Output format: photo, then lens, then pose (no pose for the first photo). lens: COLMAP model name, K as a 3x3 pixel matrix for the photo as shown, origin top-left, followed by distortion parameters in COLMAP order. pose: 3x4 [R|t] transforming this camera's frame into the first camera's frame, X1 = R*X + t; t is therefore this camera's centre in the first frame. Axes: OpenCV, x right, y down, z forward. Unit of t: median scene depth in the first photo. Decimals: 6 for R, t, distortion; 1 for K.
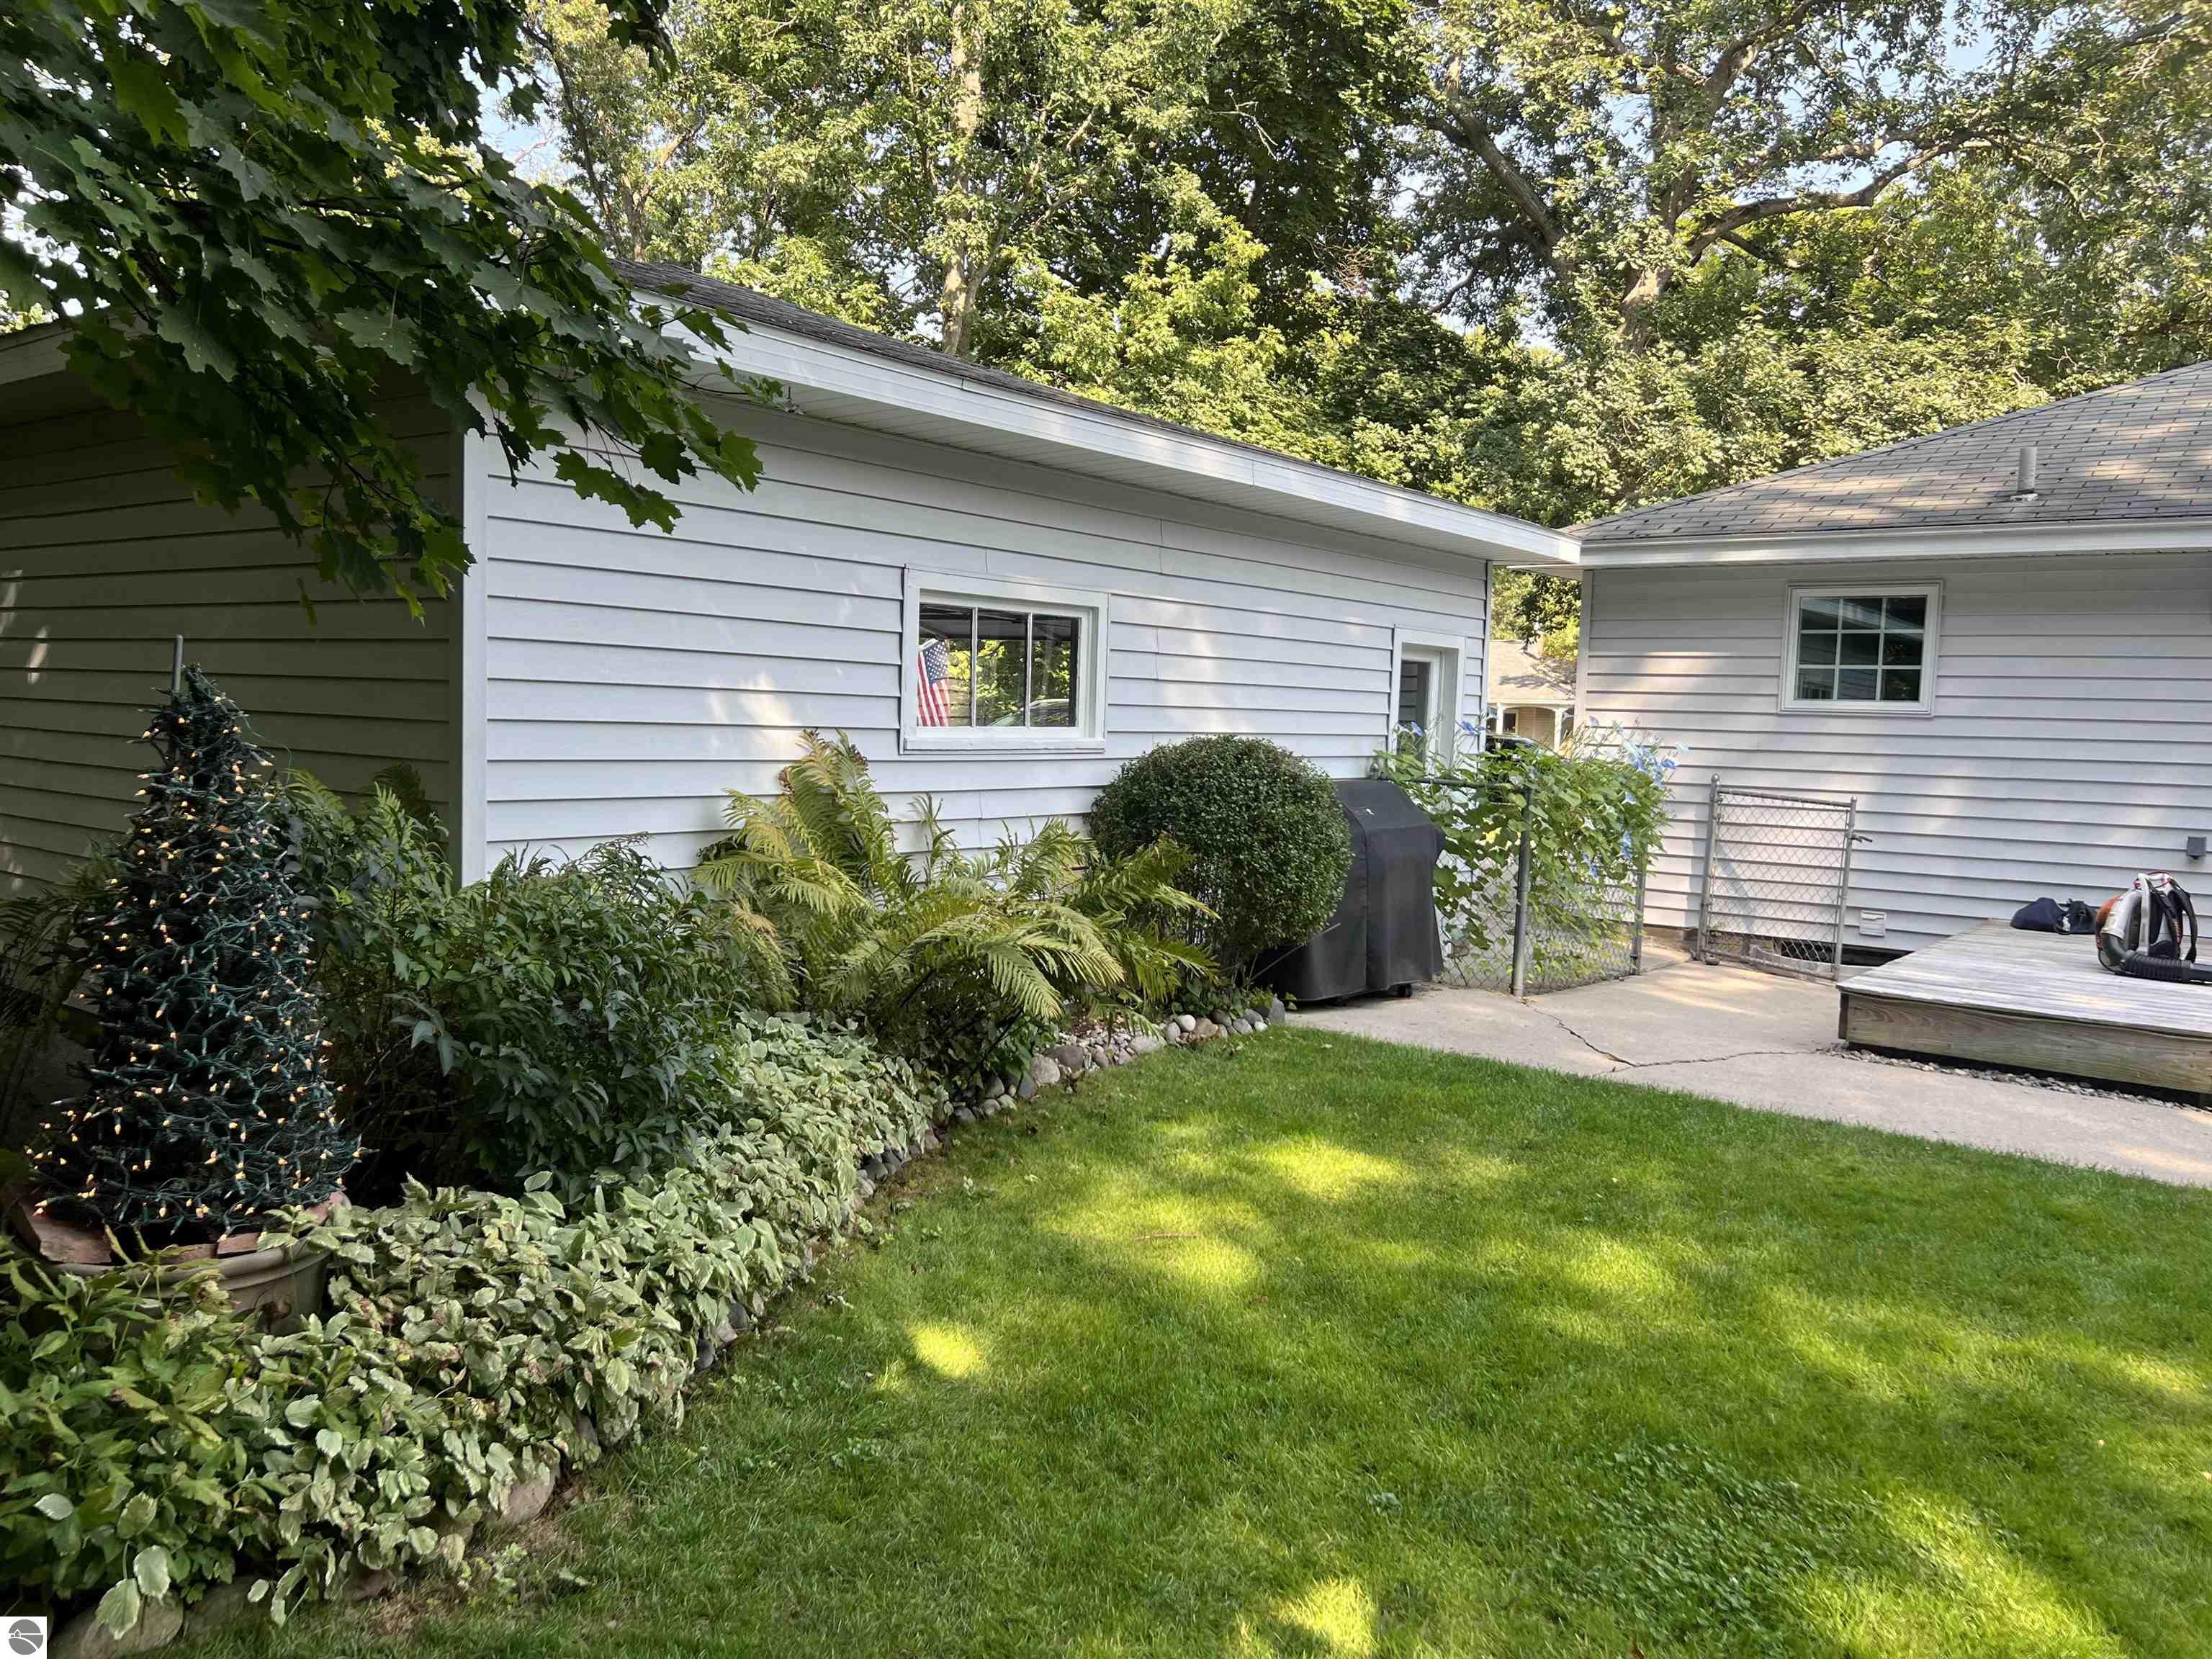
lens RADIAL K [[1625.6, 0, 1106.0], [0, 1625.6, 829.5], [0, 0, 1]] dist [-0.002734, -0.007509]
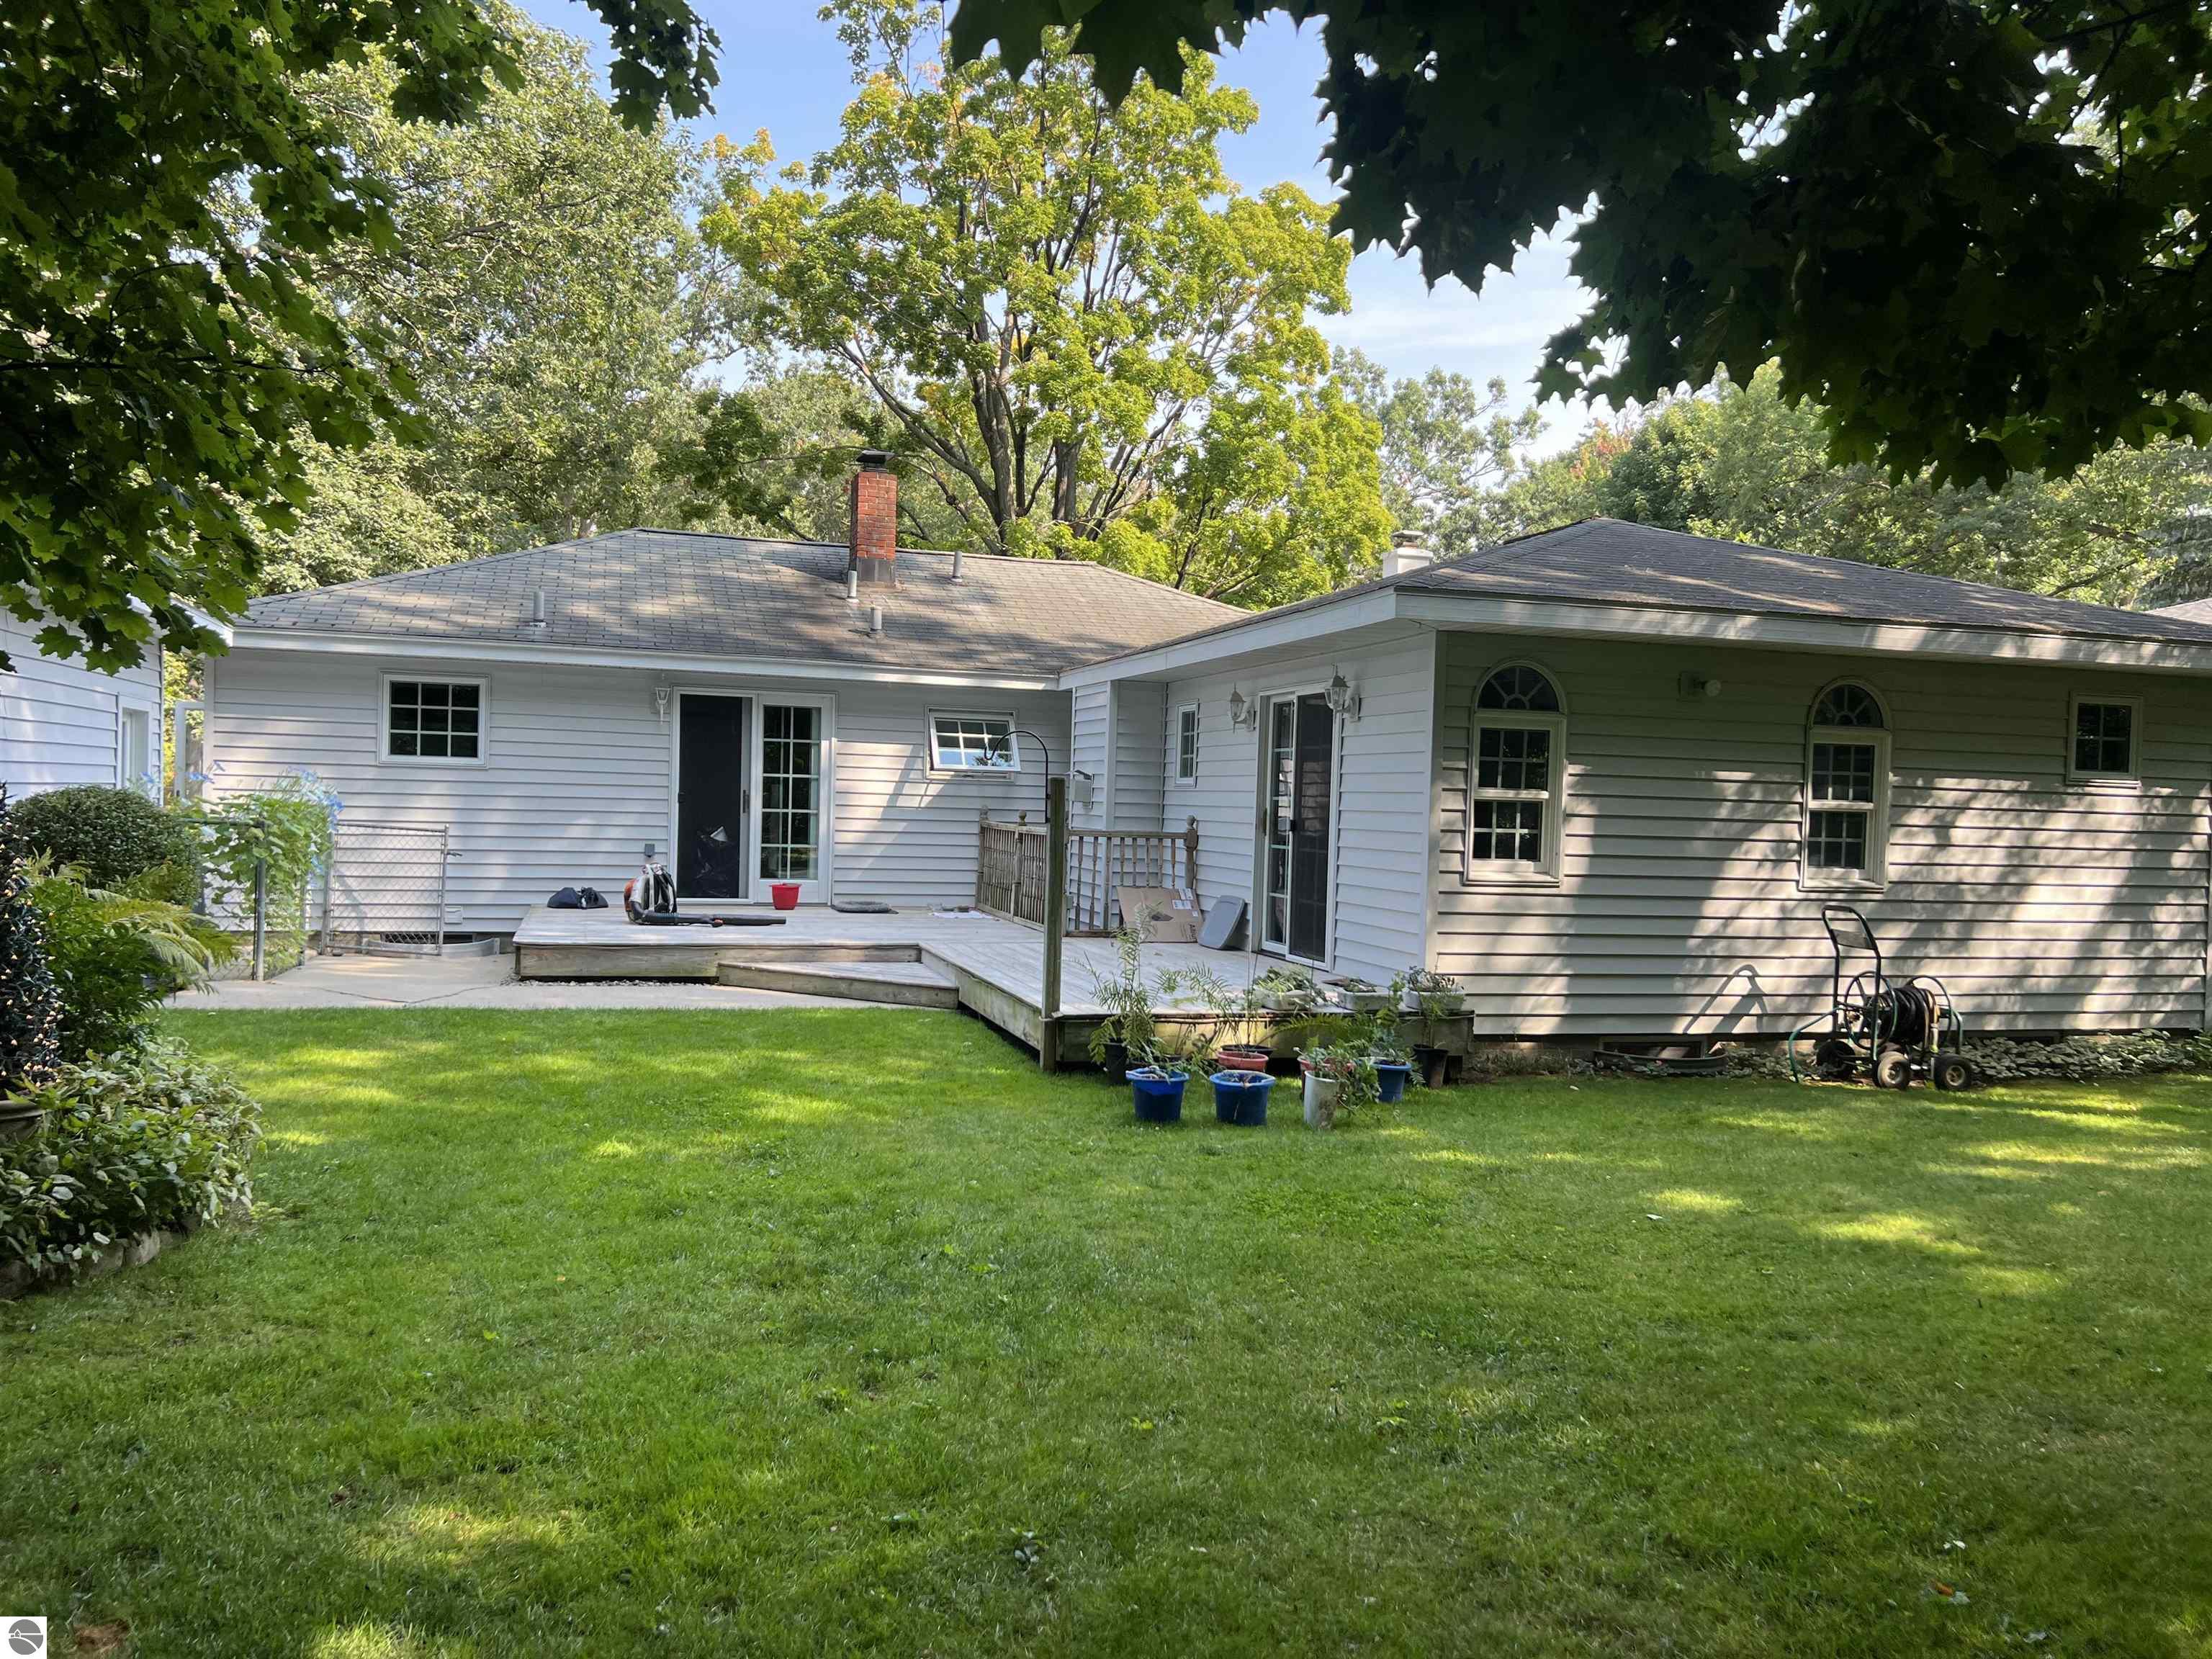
lens RADIAL K [[1625.6, 0, 1106.0], [0, 1625.6, 829.5], [0, 0, 1]] dist [-0.002734, -0.007509]
pose [[0.554315, -0.027123, 0.831865, -0.392056], [0.046309, 0.998926, 0.001711, 0.007824], [-0.831018, 0.037575, 0.554975, -0.262515]]
